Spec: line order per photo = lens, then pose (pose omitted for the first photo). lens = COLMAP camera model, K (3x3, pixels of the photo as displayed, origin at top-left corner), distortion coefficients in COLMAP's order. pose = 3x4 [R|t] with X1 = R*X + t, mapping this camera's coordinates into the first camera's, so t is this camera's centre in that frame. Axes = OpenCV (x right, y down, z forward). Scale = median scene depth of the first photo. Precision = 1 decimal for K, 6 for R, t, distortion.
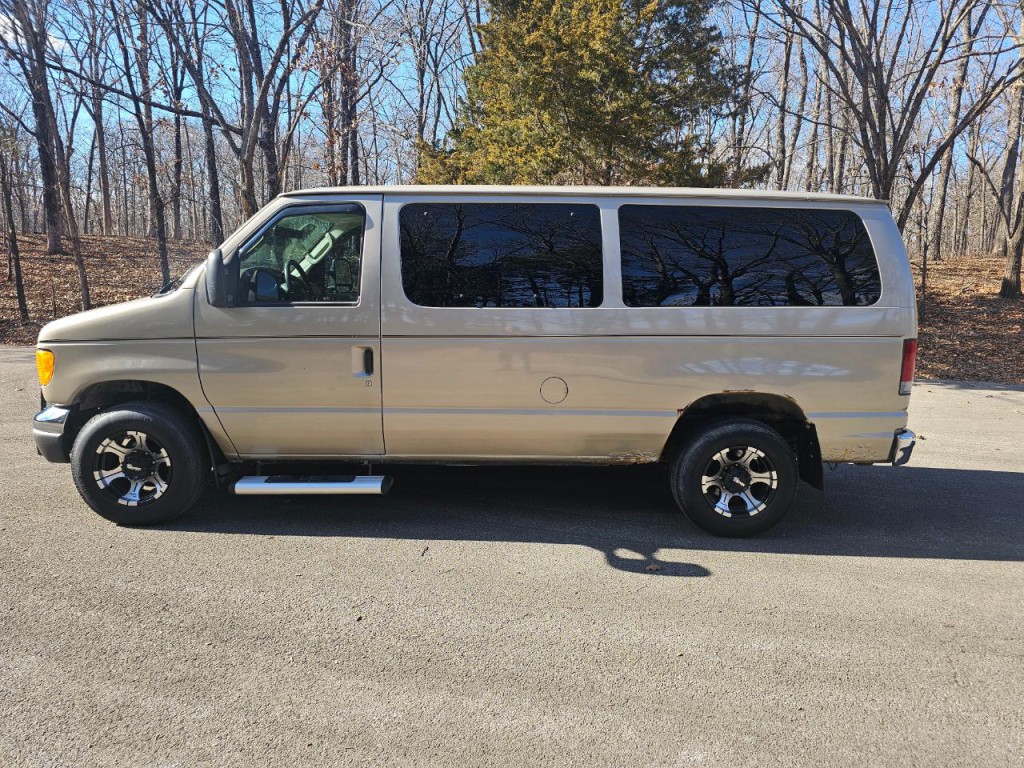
lens RADIAL K [[684.1, 0, 511.8], [0, 684.1, 365.0], [0, 0, 1]] dist [0.026016, -0.001856]
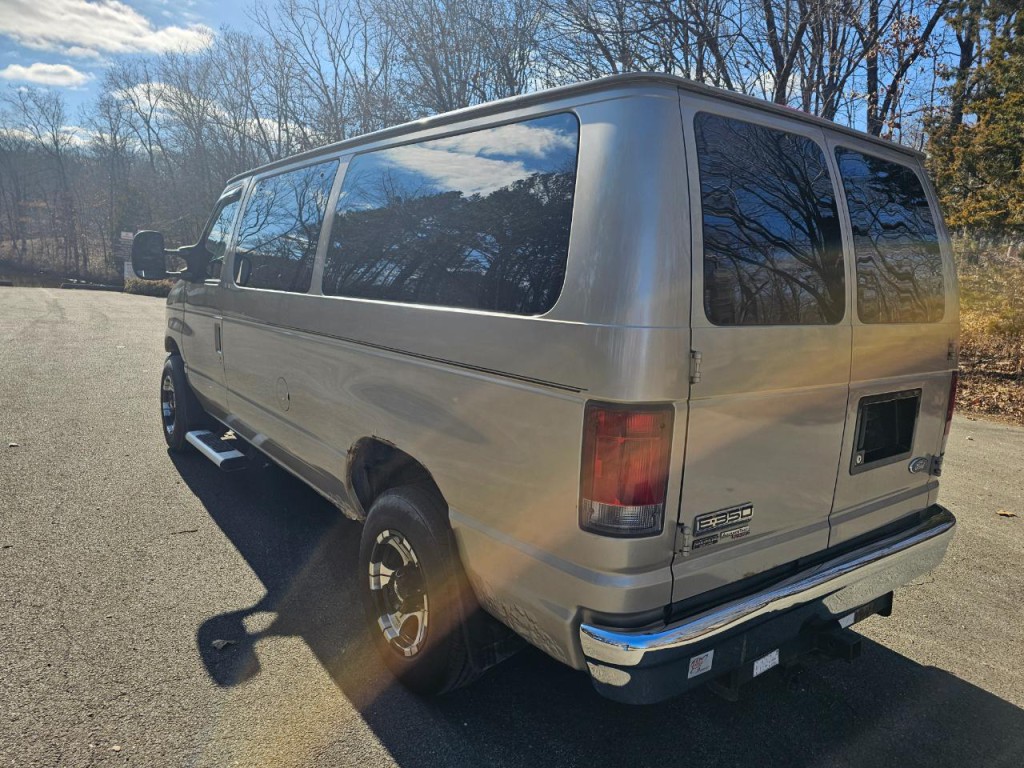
lens RADIAL K [[673.3, 0, 512.0], [0, 673.3, 384.0], [0, 0, 1]] dist [0.040060, -0.002059]
pose [[0.603081, 0.138009, -0.785651, 0.851156], [-0.139761, 0.987966, 0.066264, -0.065588], [0.785341, 0.069841, 0.615112, 0.709579]]
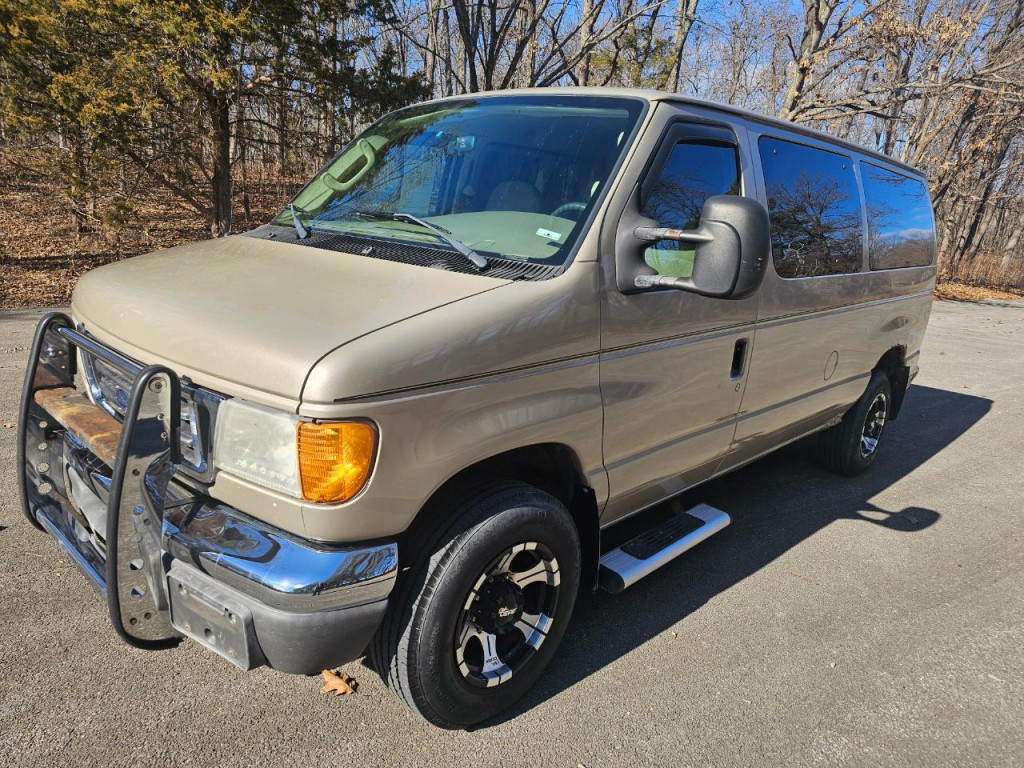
lens RADIAL K [[699.5, 0, 512.0], [0, 699.5, 384.0], [0, 0, 1]] dist [0.051699, -0.045532]
pose [[0.693038, -0.141340, 0.706909, -0.892500], [0.039792, 0.986597, 0.158249, -0.103266], [-0.719802, -0.081543, 0.689374, 0.645825]]
